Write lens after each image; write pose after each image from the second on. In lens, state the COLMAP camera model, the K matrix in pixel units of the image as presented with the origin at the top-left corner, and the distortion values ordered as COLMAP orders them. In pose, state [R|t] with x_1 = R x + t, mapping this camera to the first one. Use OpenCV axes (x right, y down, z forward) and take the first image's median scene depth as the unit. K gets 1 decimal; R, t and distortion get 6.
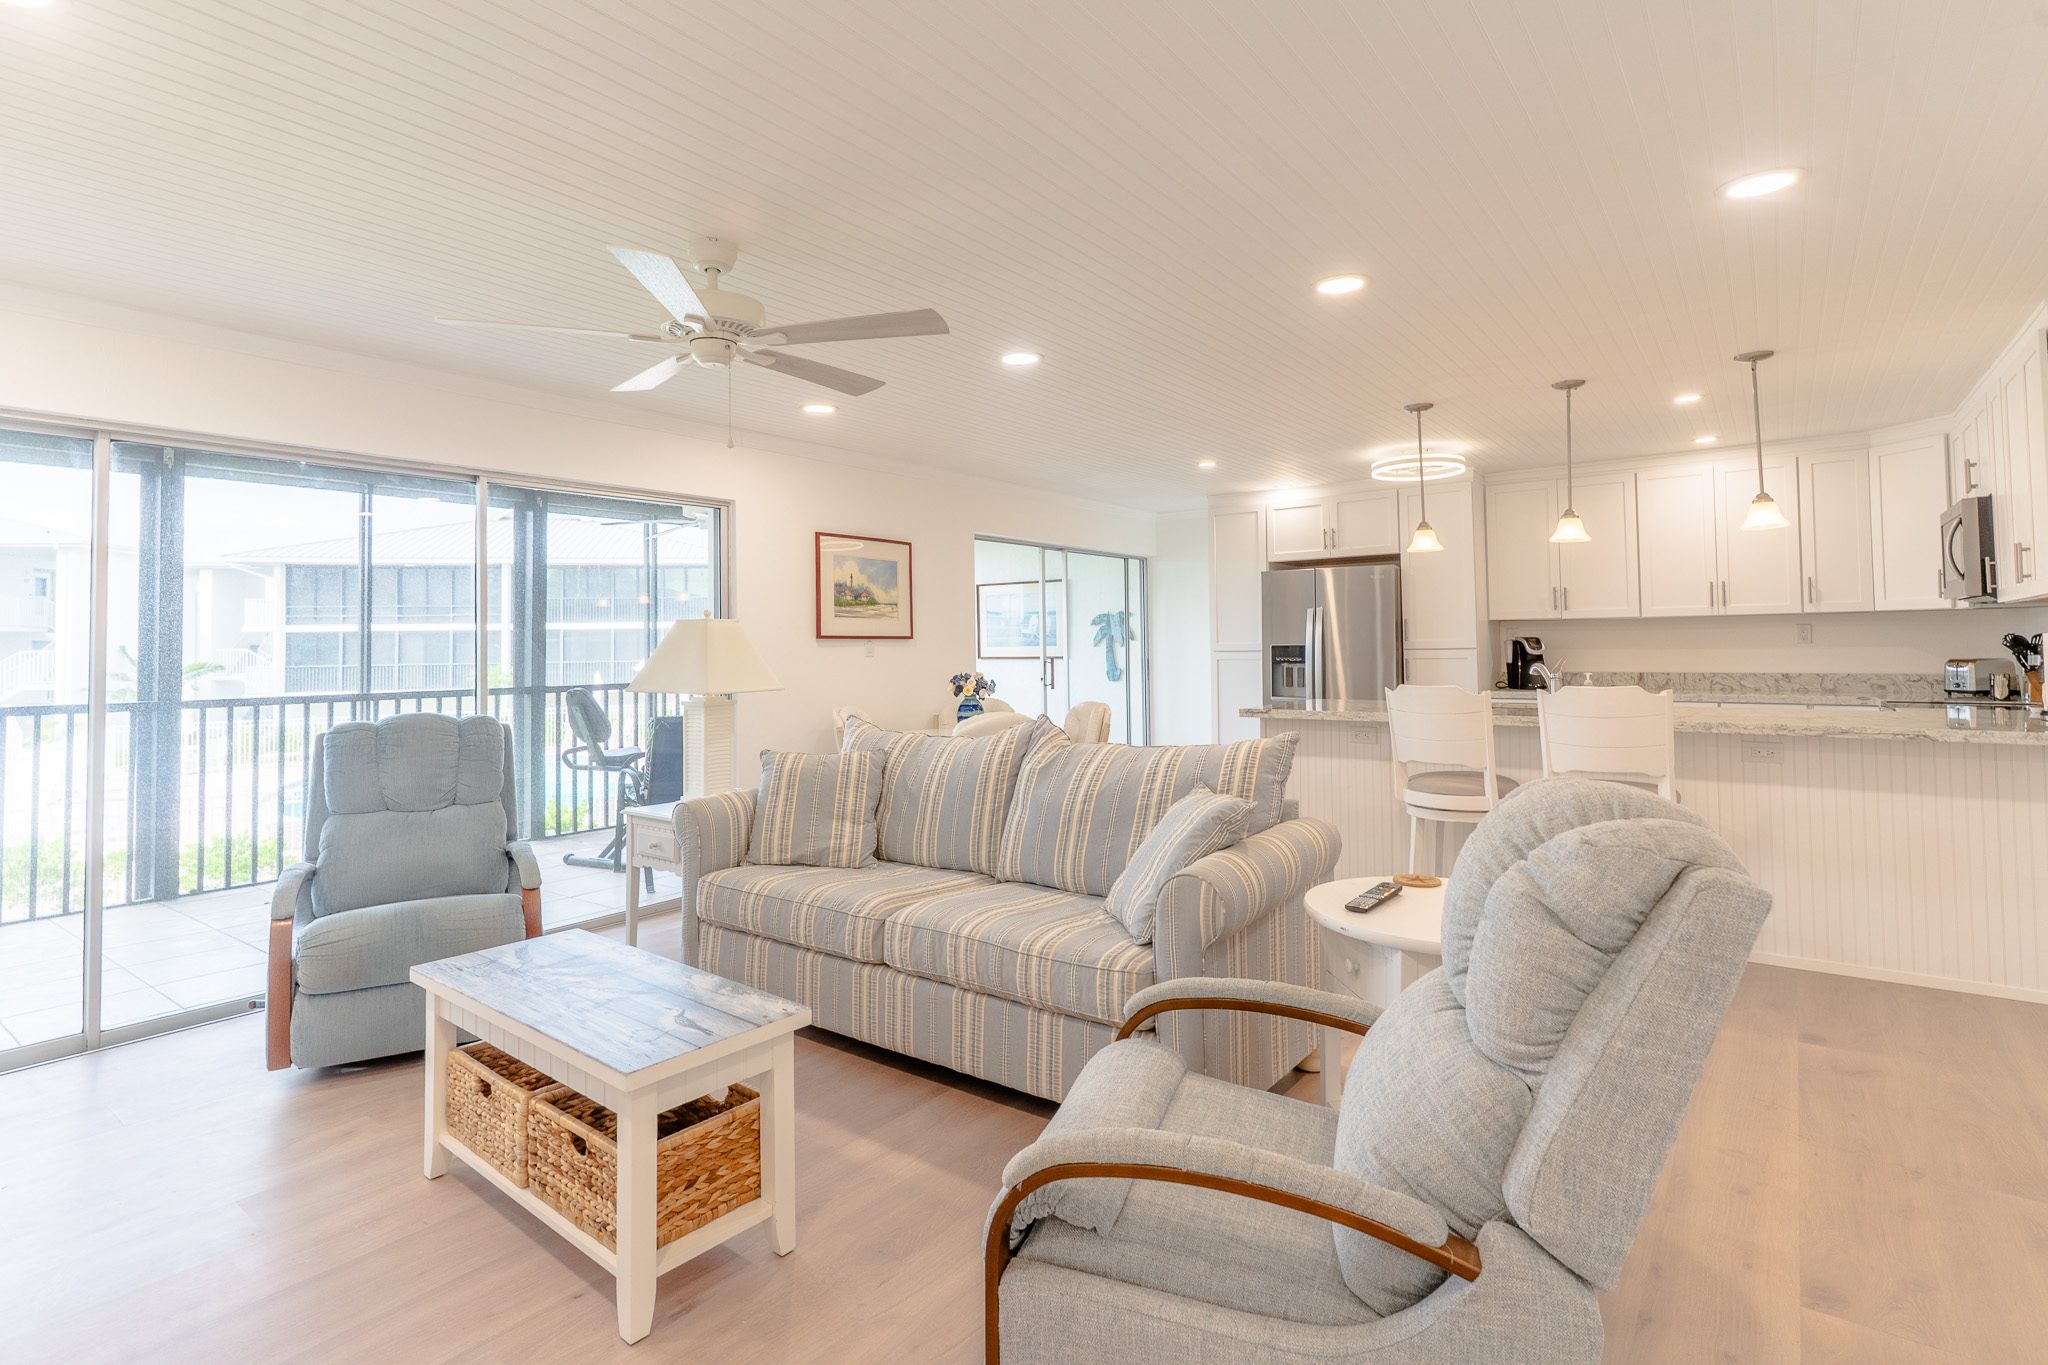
lens RADIAL K [[1013.2, 0, 1025.6], [0, 1013.2, 609.0], [0, 0, 1]] dist [0.033189, -0.000482]
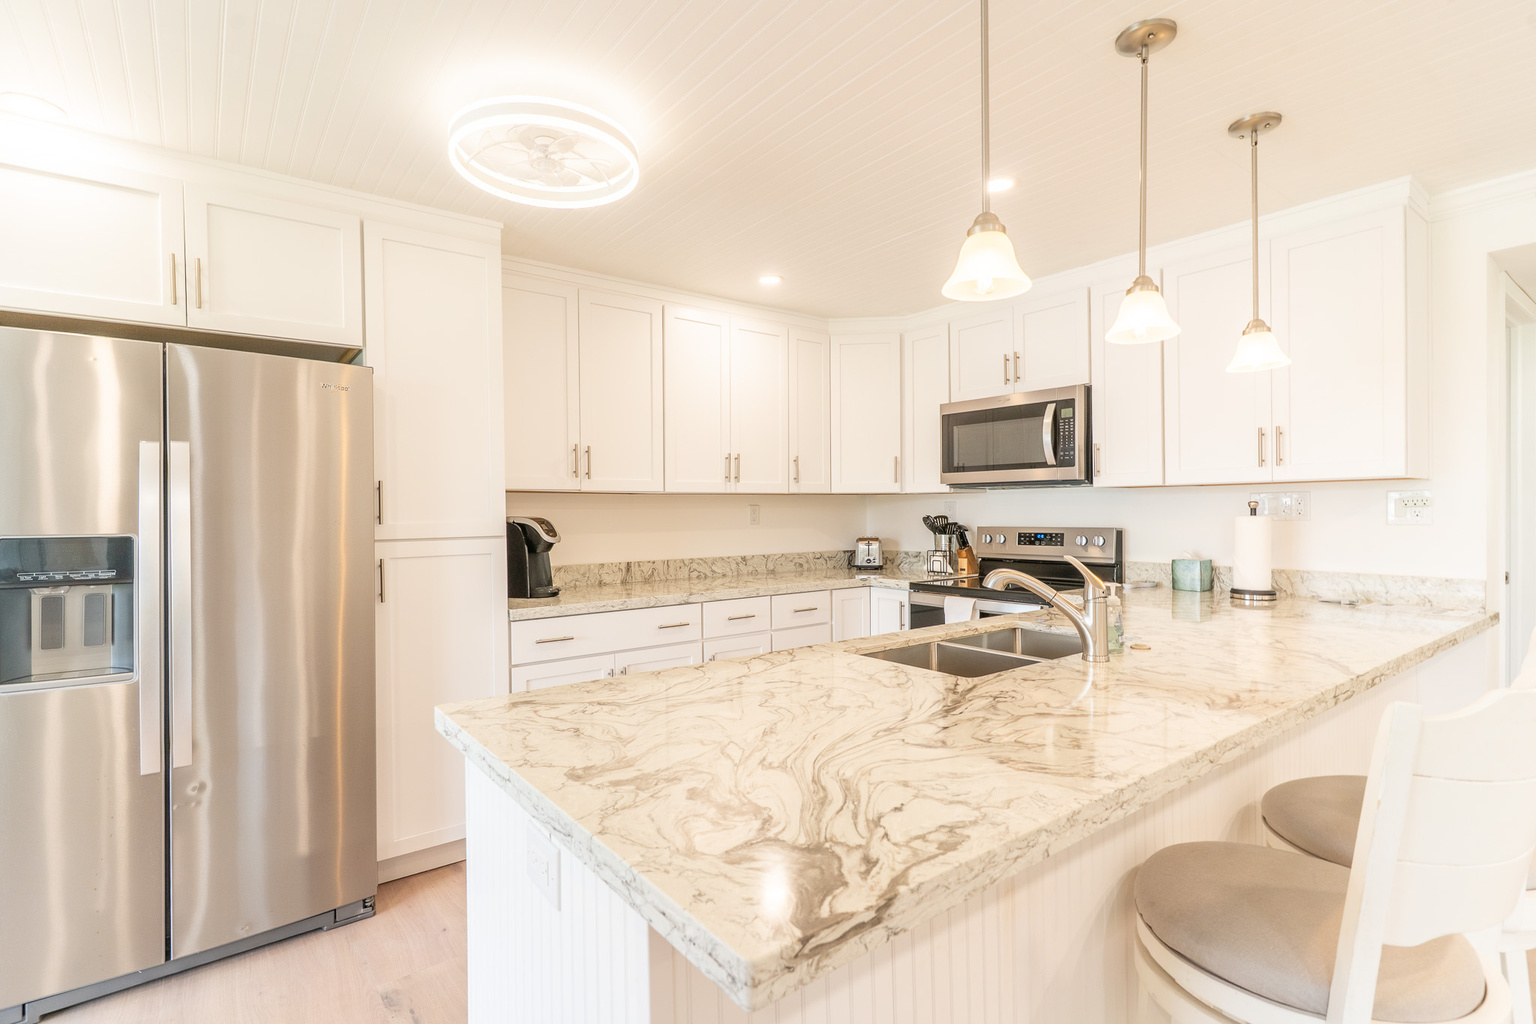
lens RADIAL K [[734.8, 0, 768.0], [0, 734.8, 512.0], [0, 0, 1]] dist [0.005645, 0.000213]
pose [[0.290843, 0.011238, 0.956705, 0.085402], [-0.031653, 0.999497, -0.002119, 0.020889], [-0.956247, -0.029666, 0.291052, 0.729722]]
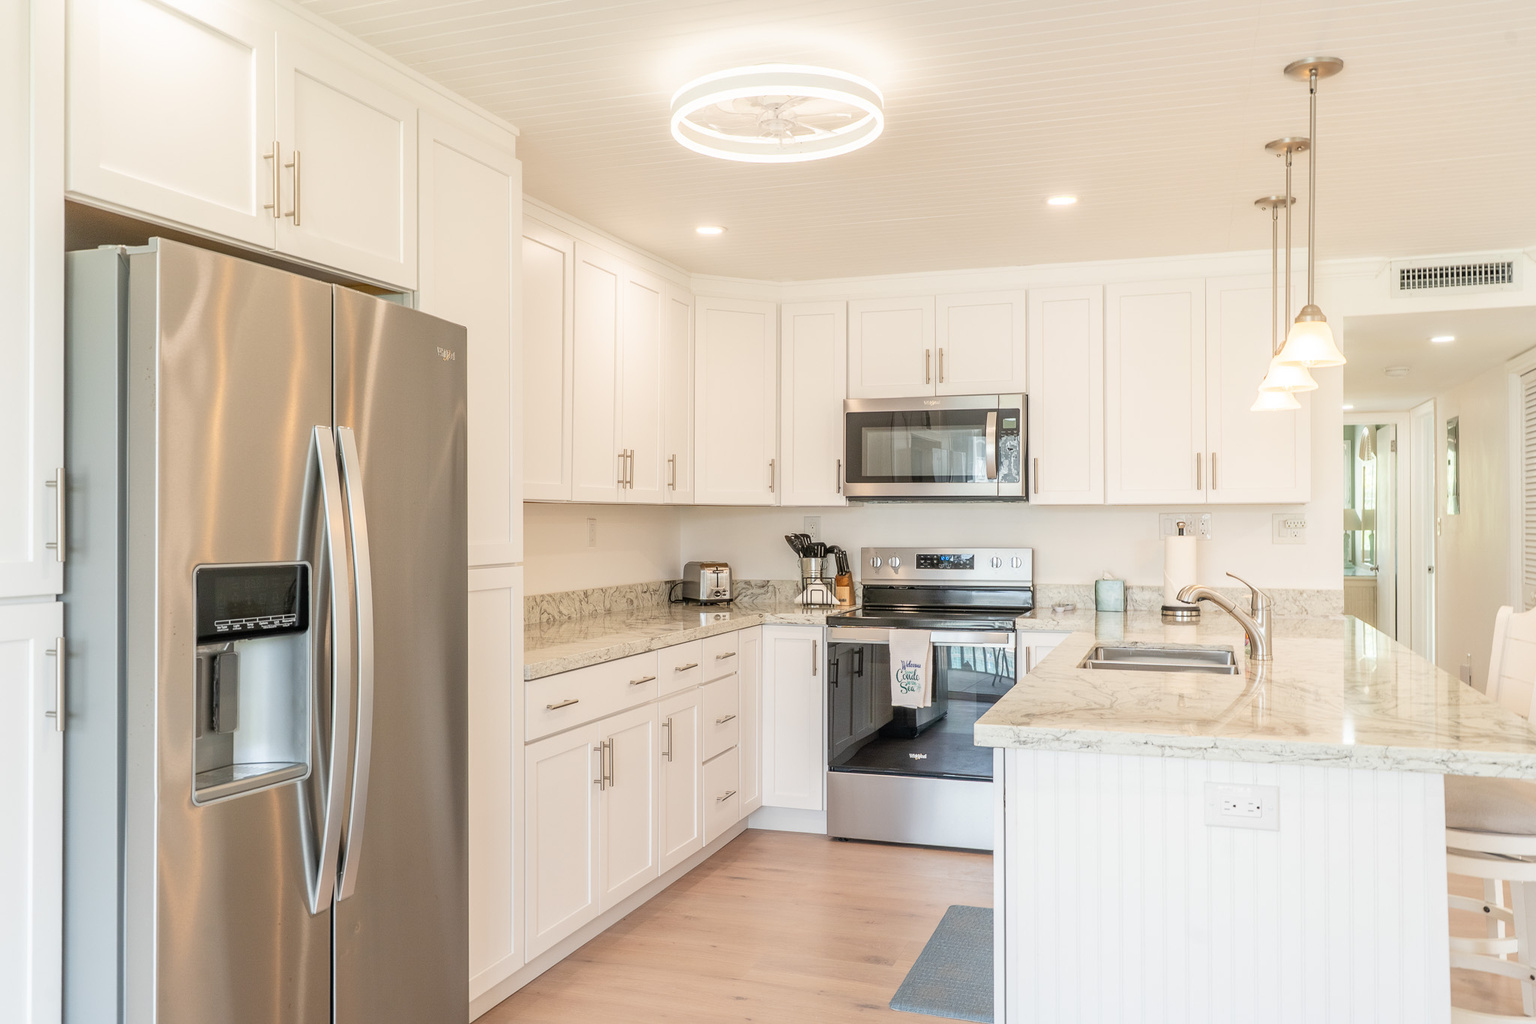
lens RADIAL K [[1213.6, 0, 768.0], [0, 1213.6, 512.0], [0, 0, 1]] dist [-0.003312, -0.000880]
pose [[-0.280622, 0.021915, 0.959568, -0.063128], [-0.031391, 0.998995, -0.031995, 0.030464], [-0.959305, -0.039101, -0.279652, 1.037168]]
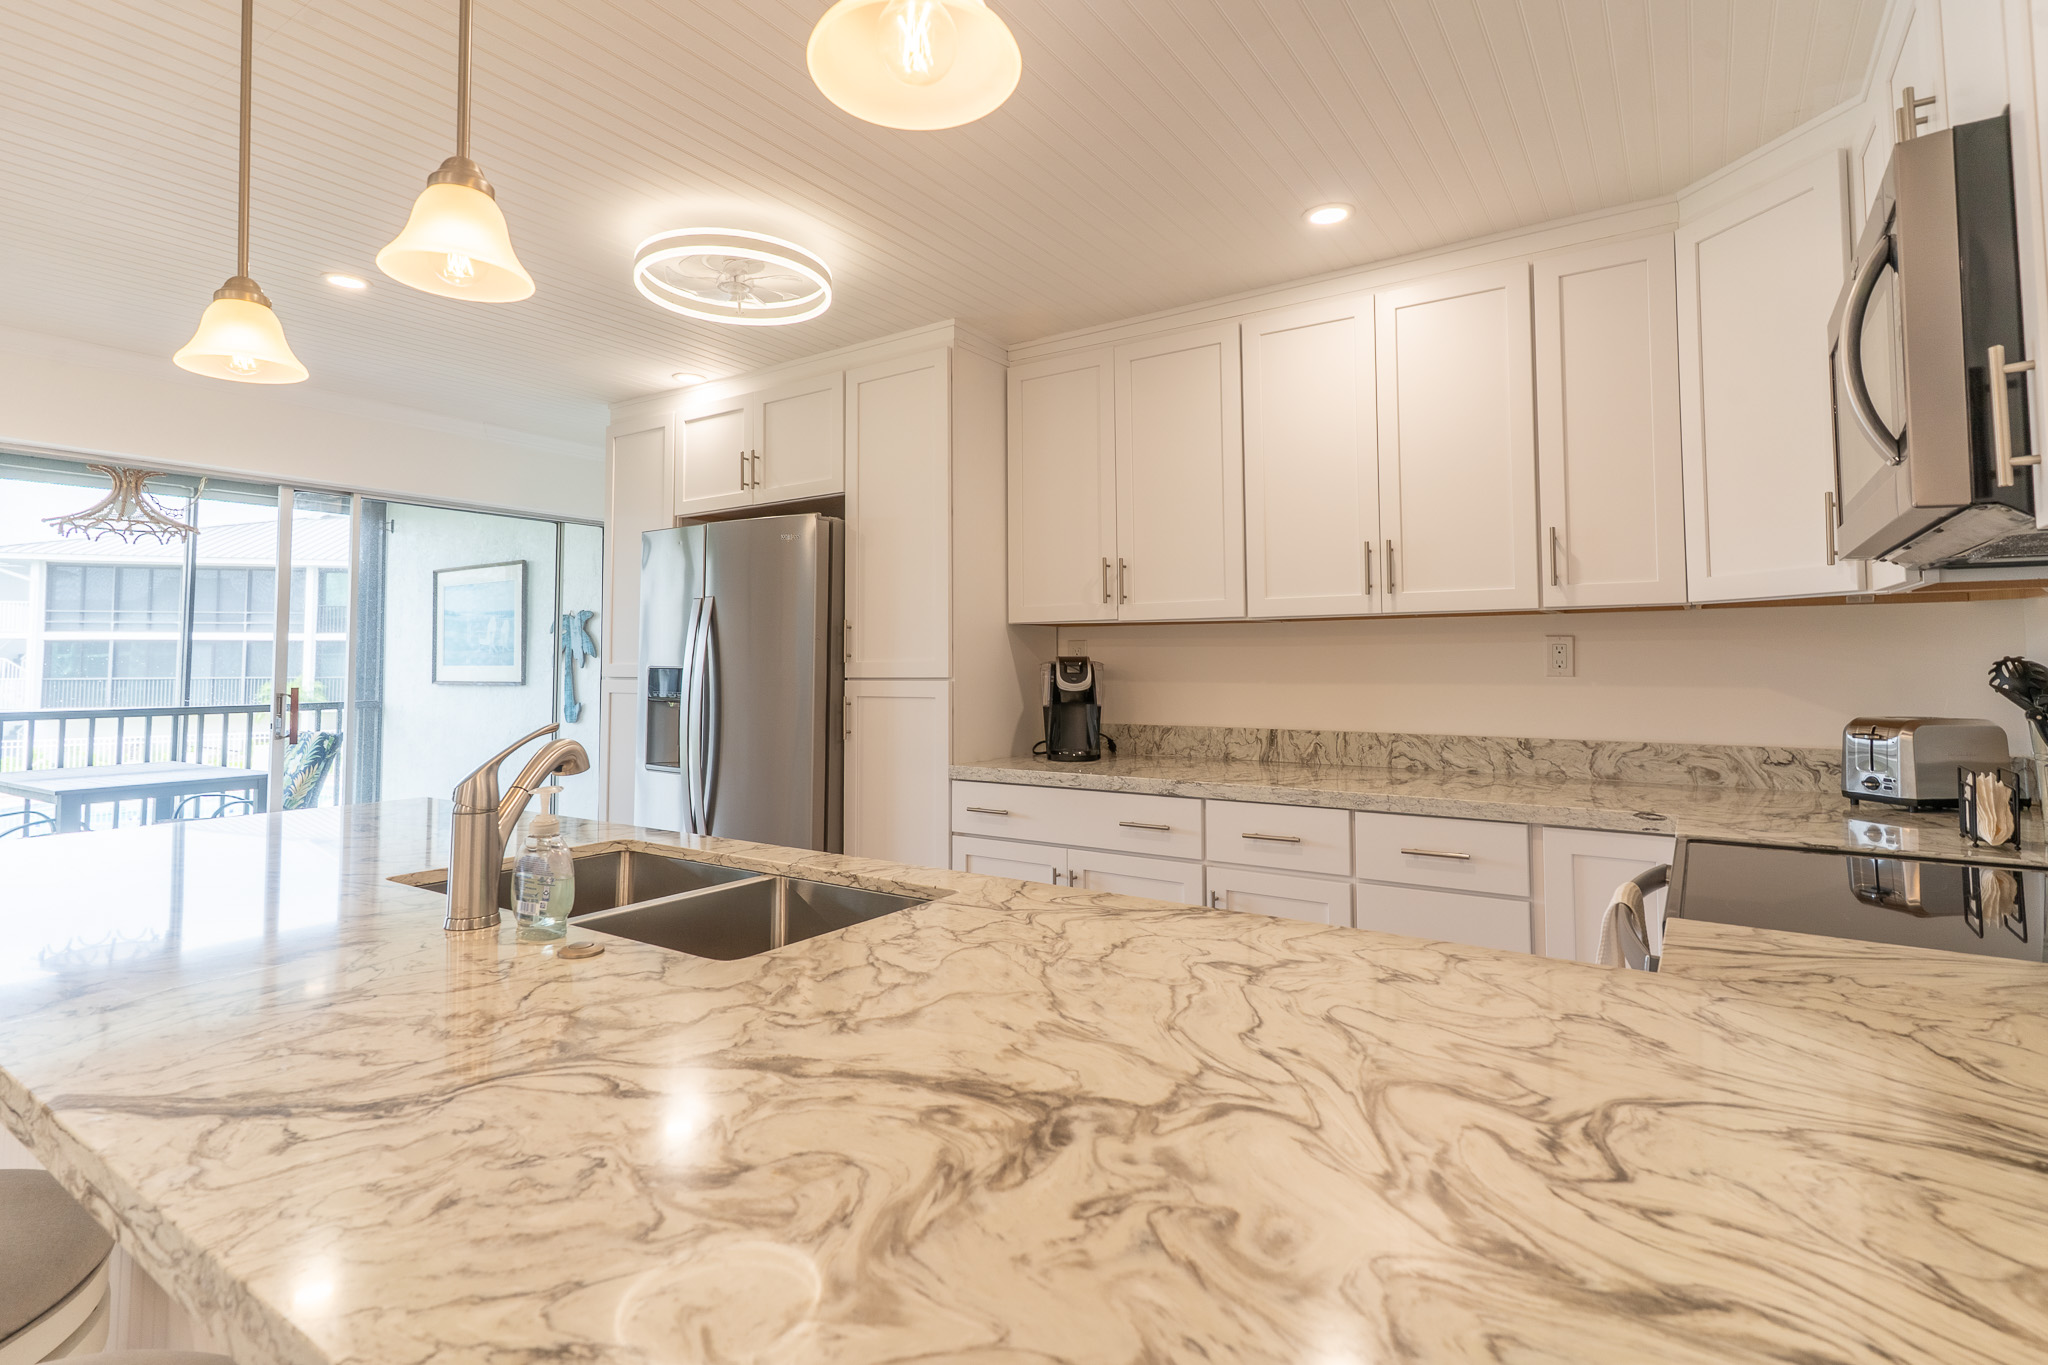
lens RADIAL K [[992.5, 0, 1003.5], [0, 992.5, 612.8], [0, 0, 1]] dist [0.016516, 0.000788]
pose [[0.999709, 0.012279, 0.020764, 0.455434], [-0.011968, 0.999815, -0.015048, 0.013451], [-0.020945, 0.014796, 0.999671, 0.510357]]
